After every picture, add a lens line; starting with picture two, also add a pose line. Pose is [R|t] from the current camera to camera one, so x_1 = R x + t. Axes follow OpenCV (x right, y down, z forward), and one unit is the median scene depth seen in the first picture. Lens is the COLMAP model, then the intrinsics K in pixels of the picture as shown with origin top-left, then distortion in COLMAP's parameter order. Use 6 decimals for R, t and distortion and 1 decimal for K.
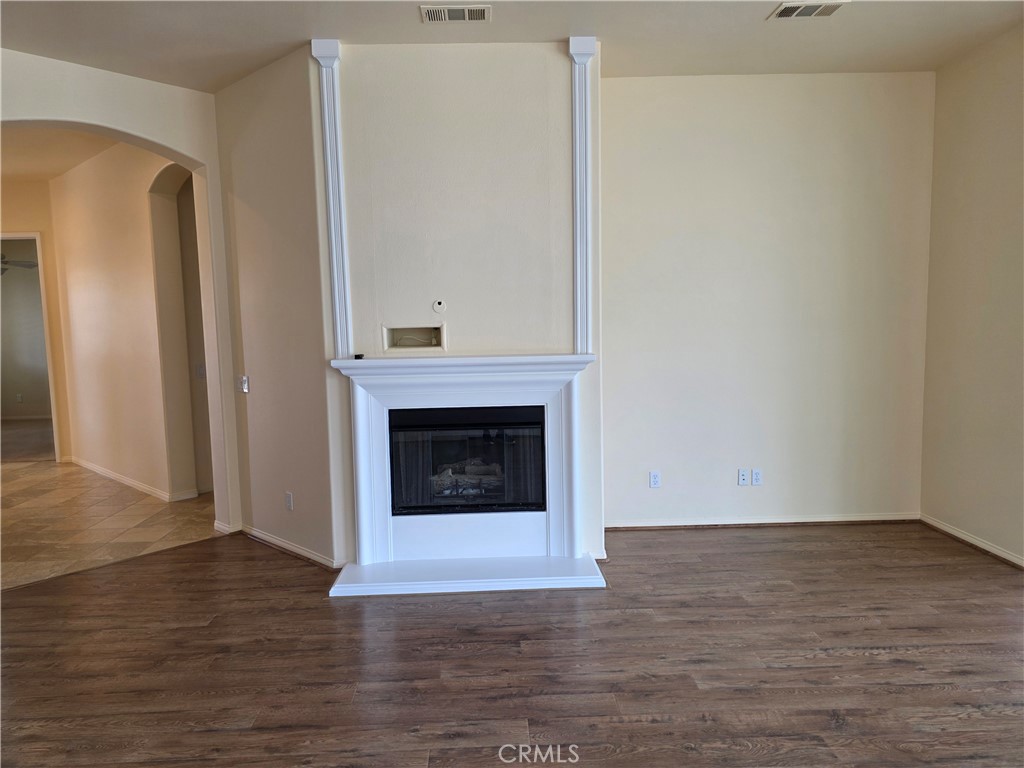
lens RADIAL K [[689.6, 0, 513.1], [0, 689.6, 382.3], [0, 0, 1]] dist [0.046017, -0.037554]
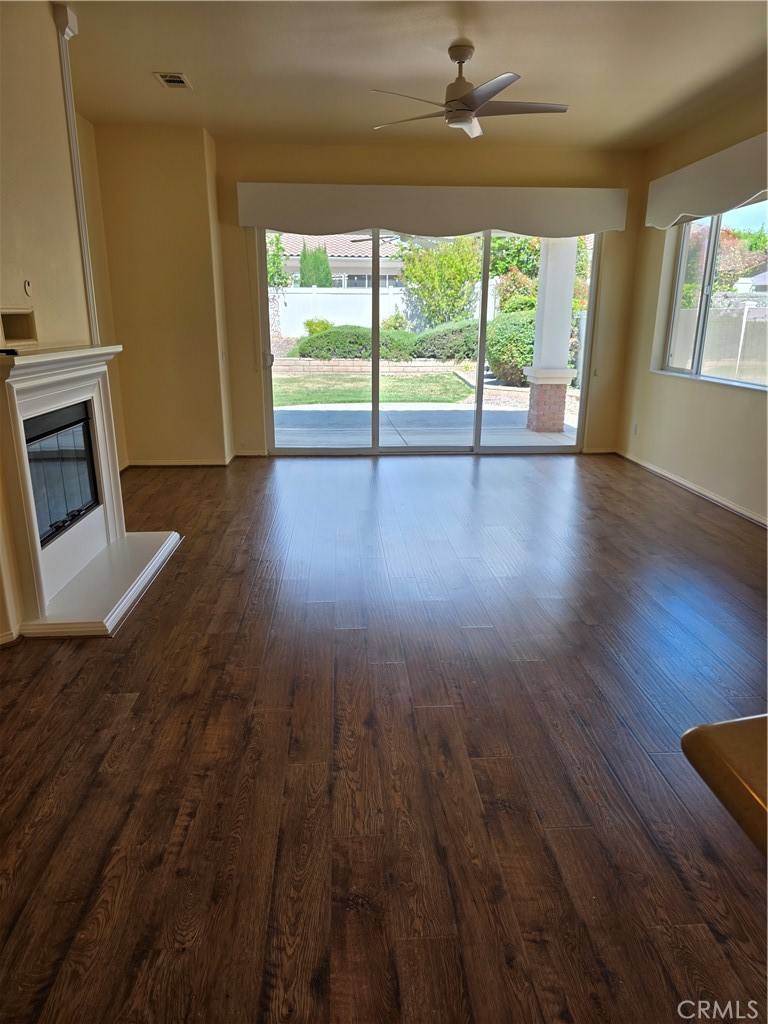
lens RADIAL K [[689.6, 0, 385.9], [0, 689.6, 512.9], [0, 0, 1]] dist [0.046017, -0.037554]
pose [[-0.030988, -0.247406, 0.968416, -1.177114], [0.094884, 0.963778, 0.249257, -0.019919], [-0.995006, 0.099612, -0.006391, 0.711860]]
